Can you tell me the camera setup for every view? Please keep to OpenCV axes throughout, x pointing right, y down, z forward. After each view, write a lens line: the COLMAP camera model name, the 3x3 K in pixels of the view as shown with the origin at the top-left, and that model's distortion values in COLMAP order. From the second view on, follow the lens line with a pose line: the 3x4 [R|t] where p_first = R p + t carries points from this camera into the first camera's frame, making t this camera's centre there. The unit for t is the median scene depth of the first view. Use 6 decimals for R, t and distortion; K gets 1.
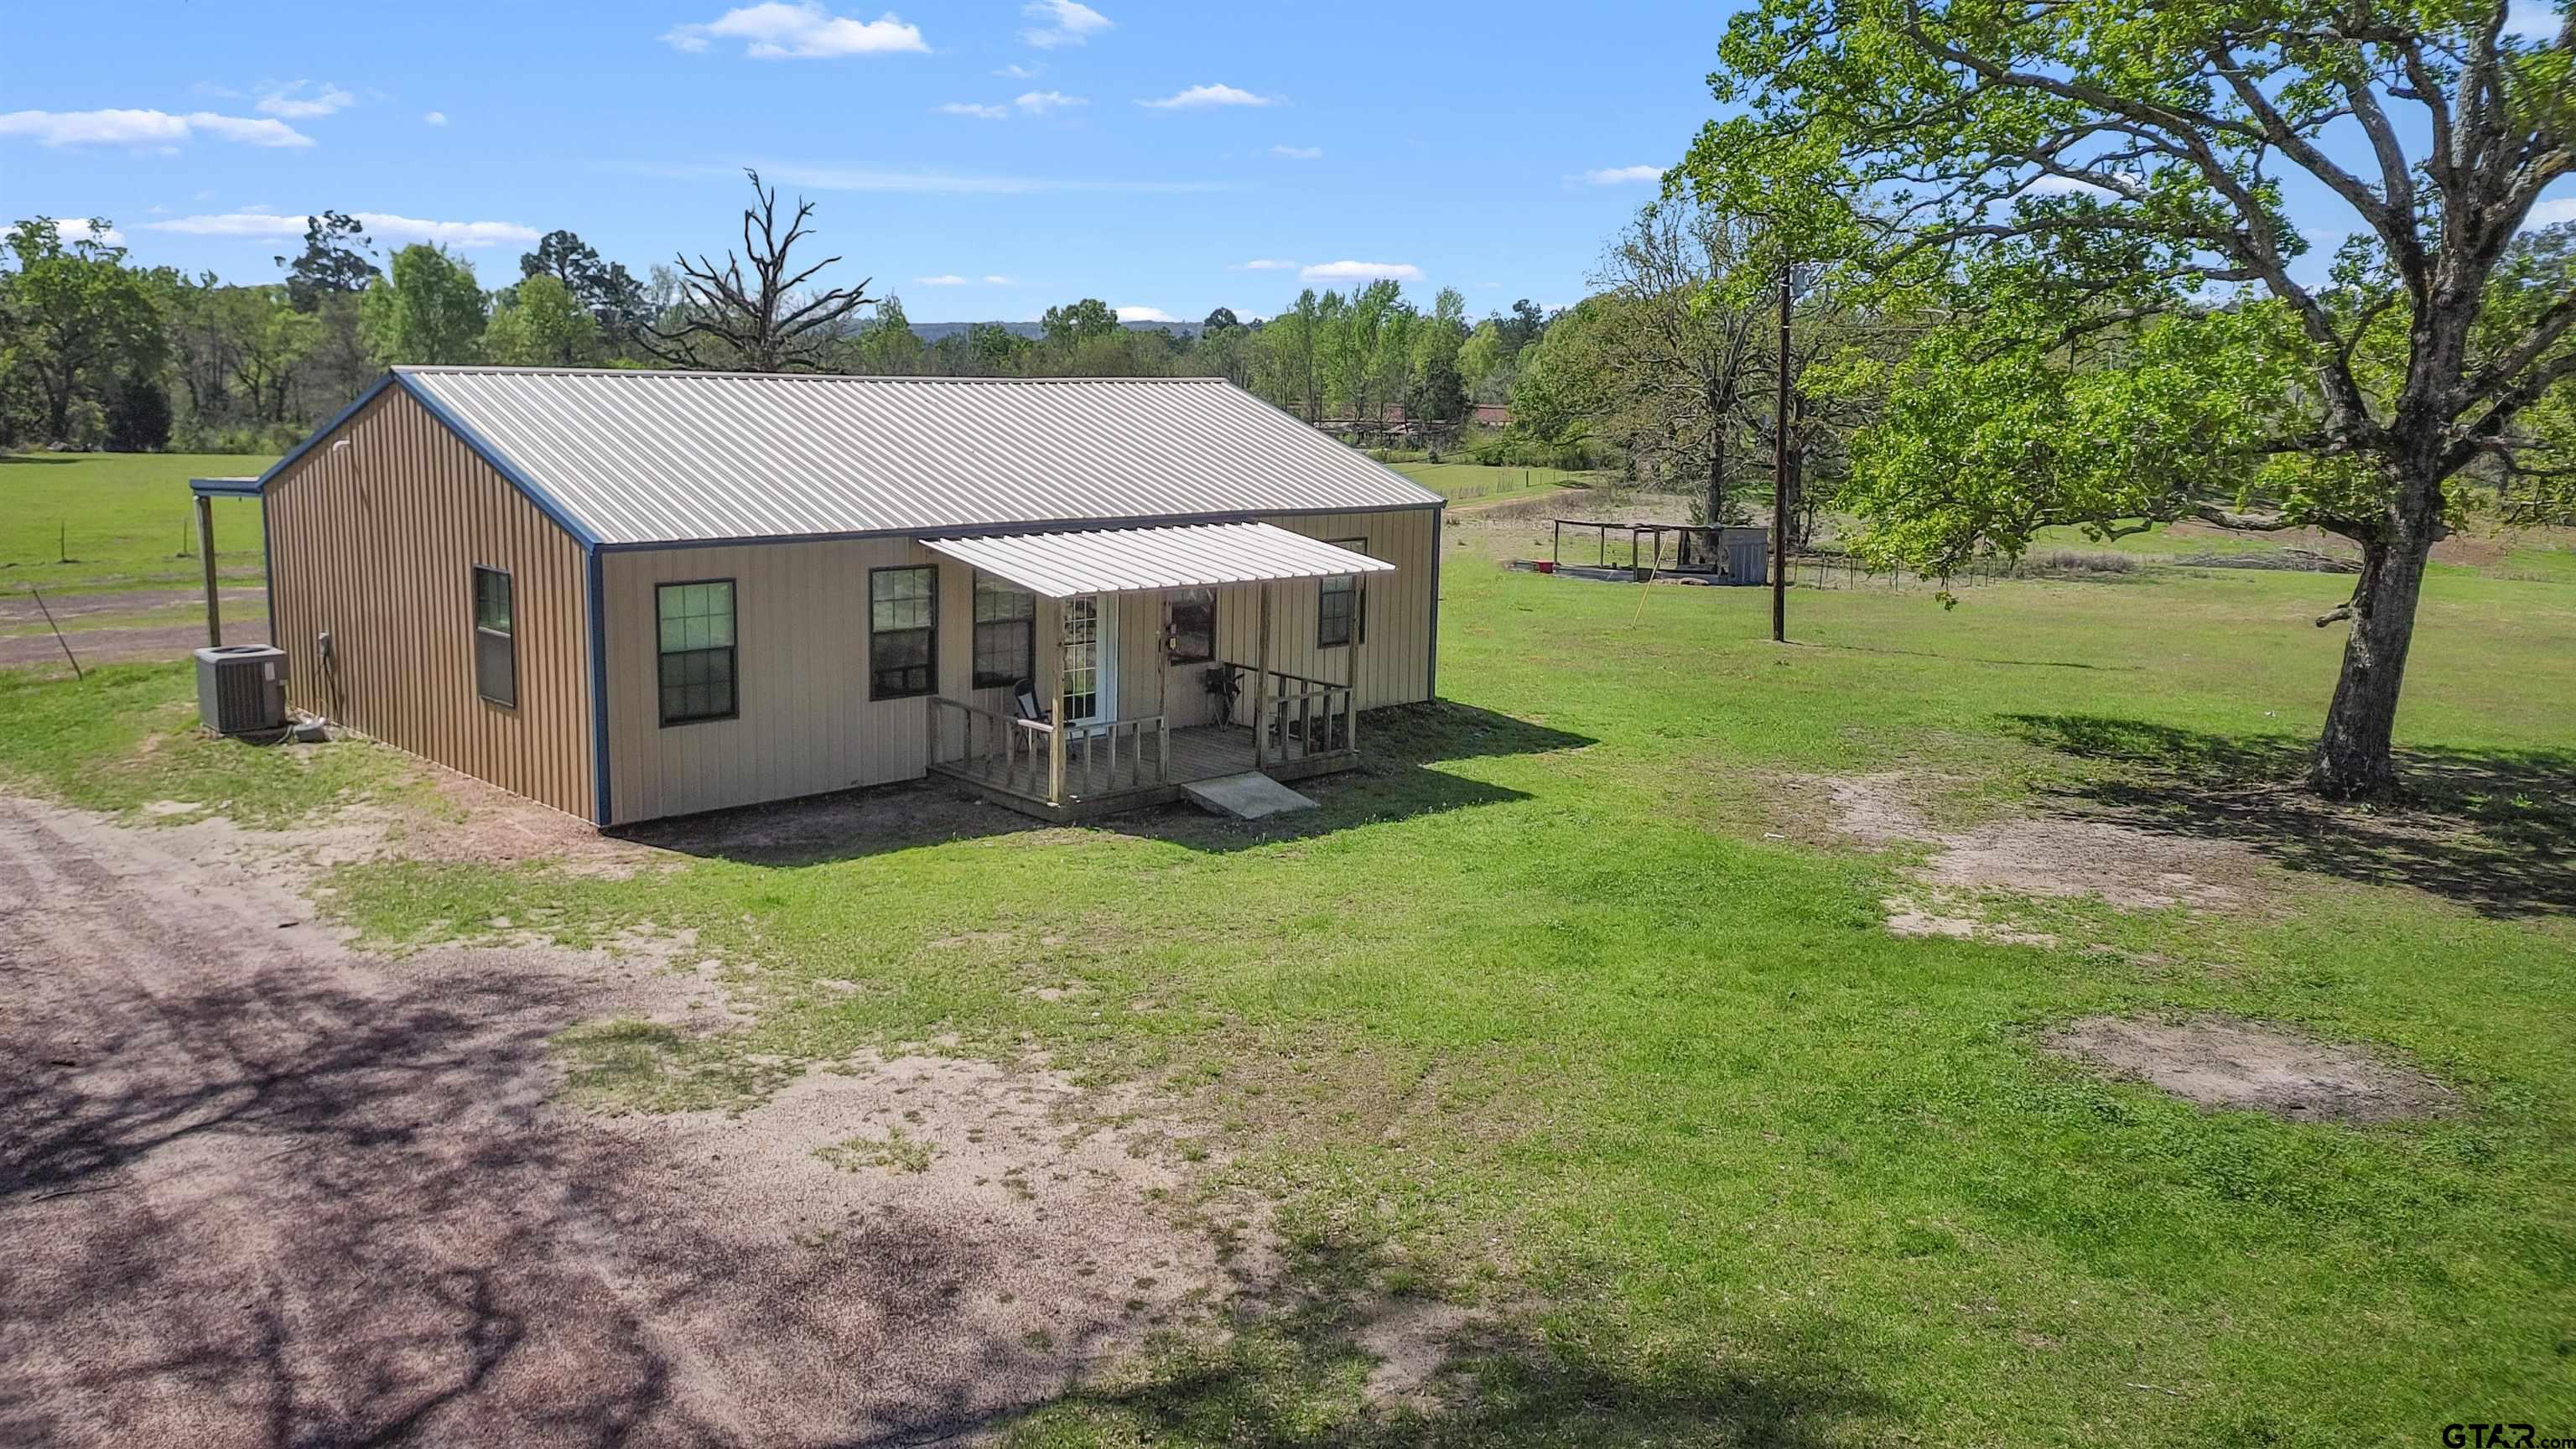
lens RADIAL K [[2023.3, 0, 1254.7], [0, 2023.3, 726.1], [0, 0, 1]] dist [0.066664, -0.089768]
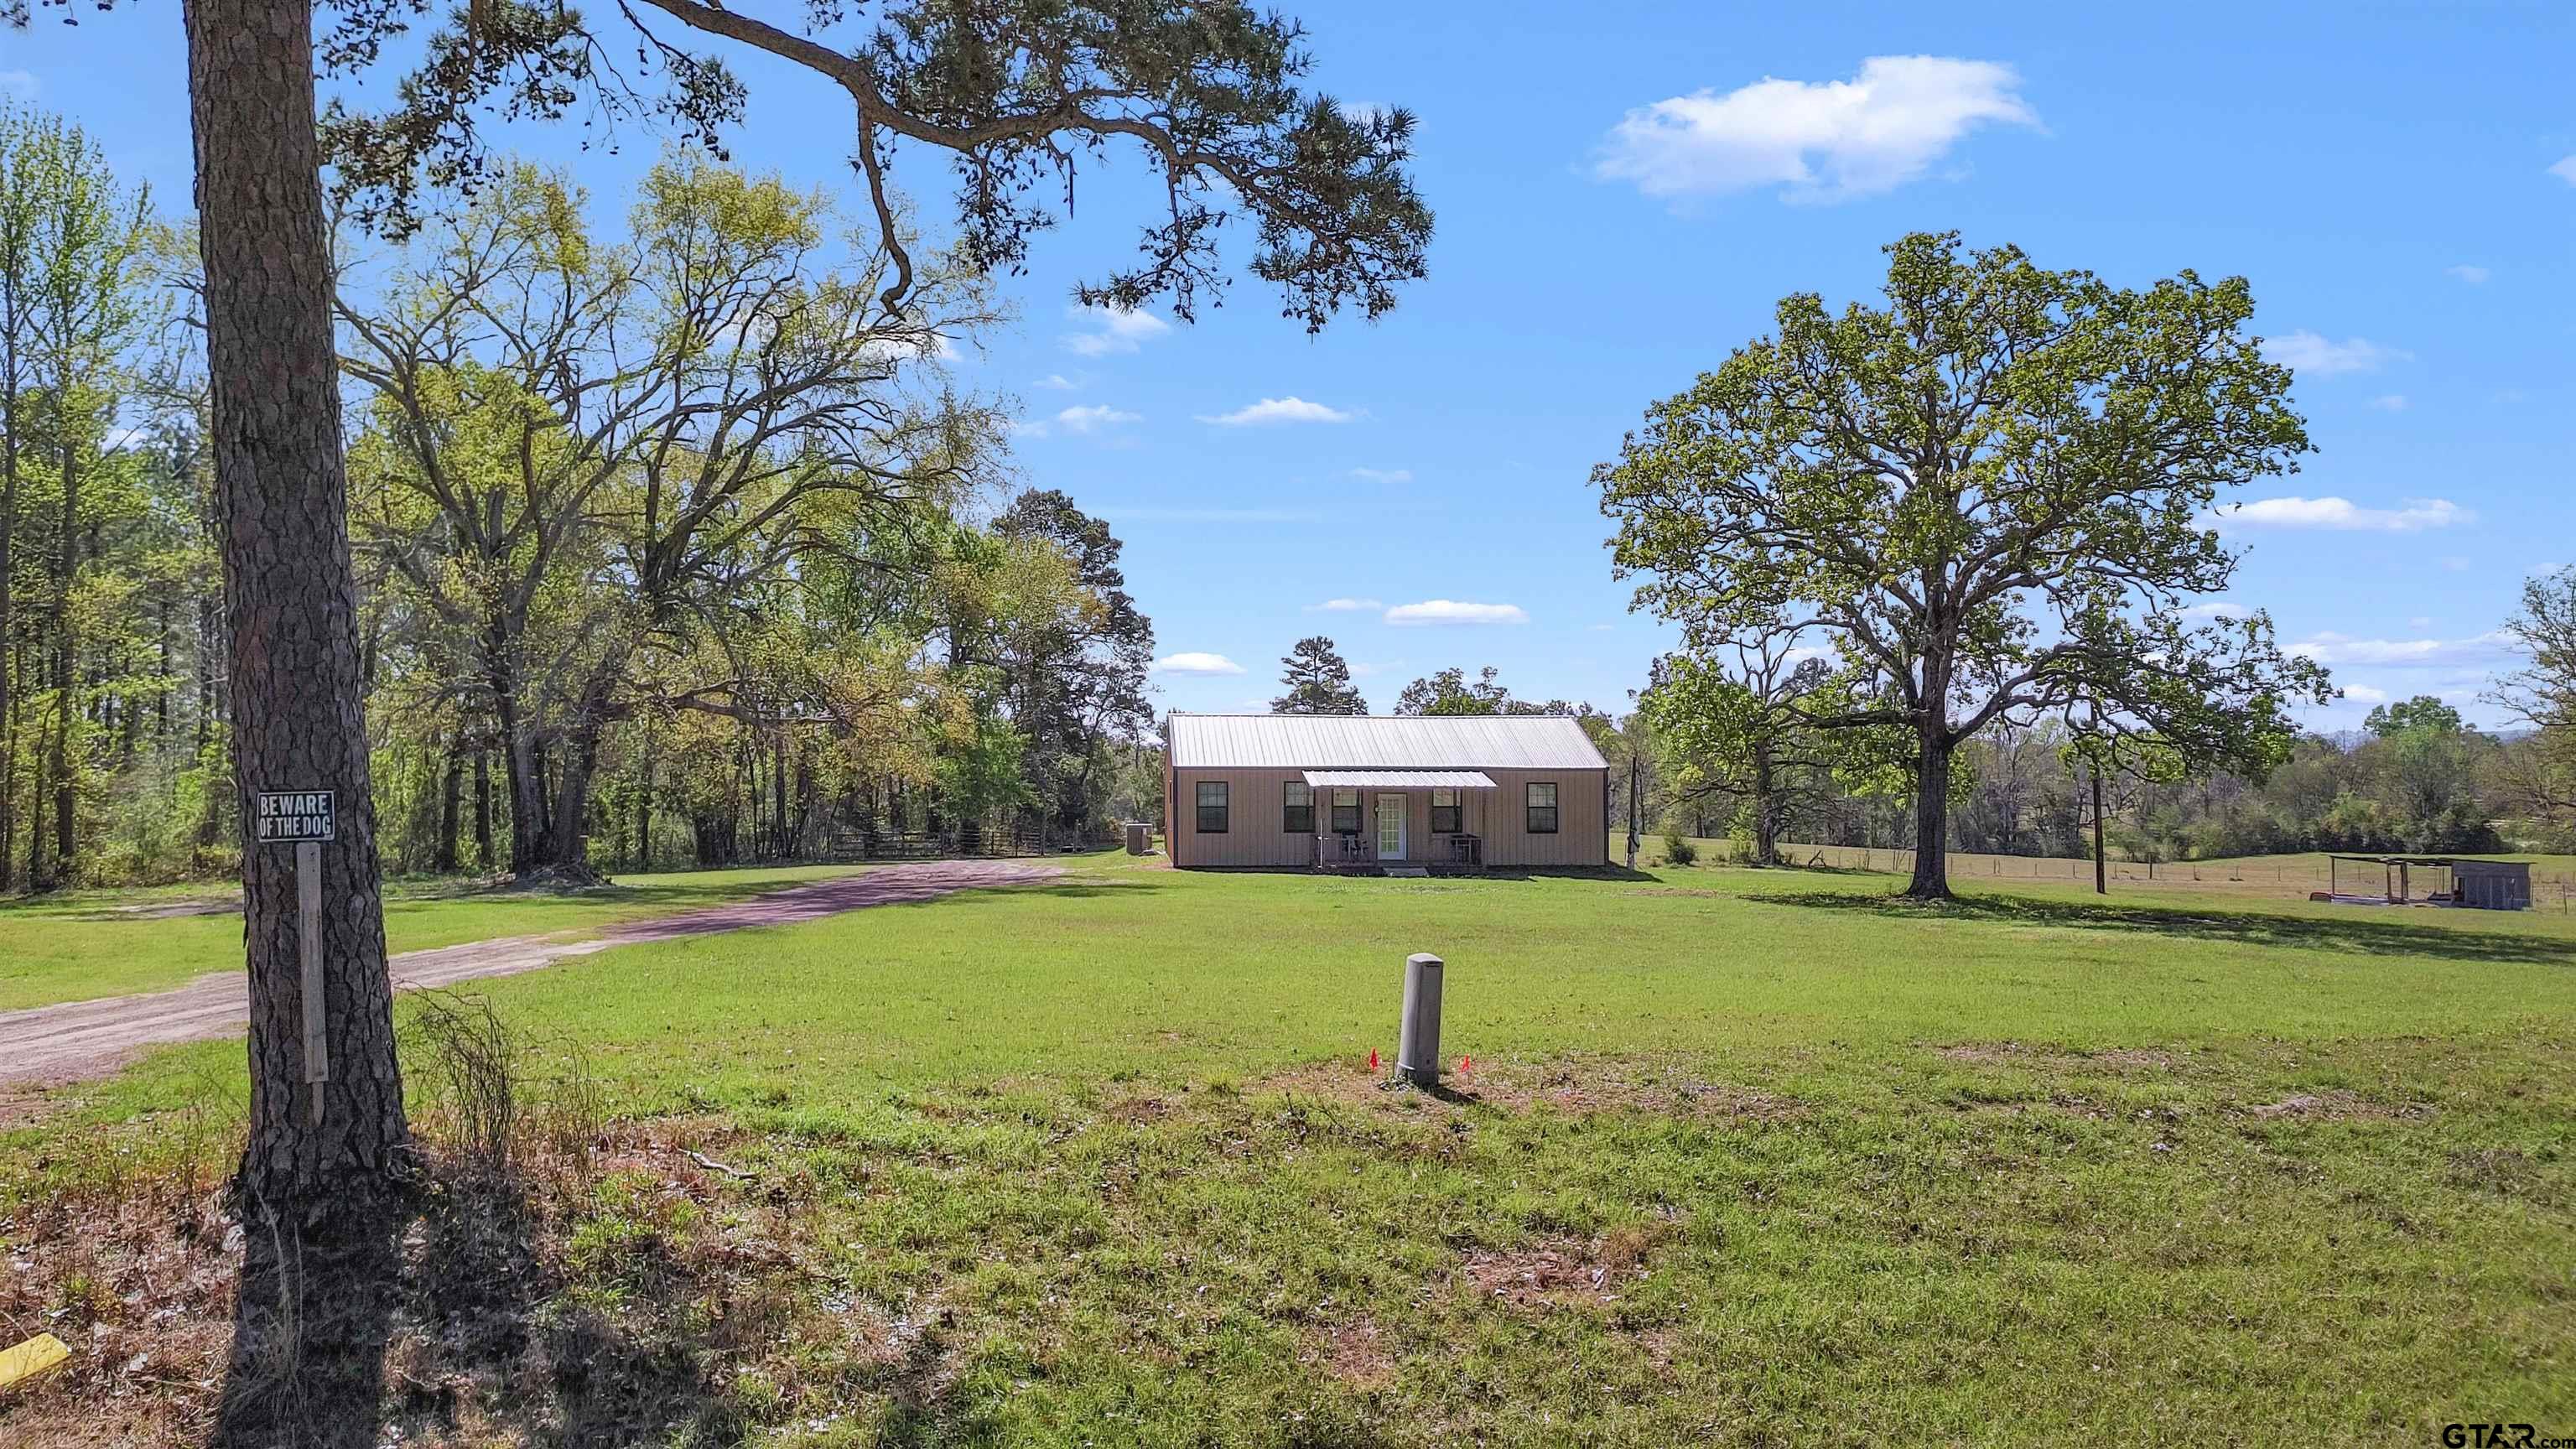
lens RADIAL K [[2049.6, 0, 1287.5], [0, 2049.6, 658.0], [0, 0, 1]] dist [0.003141, -0.004903]
pose [[0.784796, -0.051175, -0.617637, 0.200747], [-0.095984, 0.974524, -0.202707, 0.041865], [0.612276, 0.218367, 0.759891, -0.145104]]
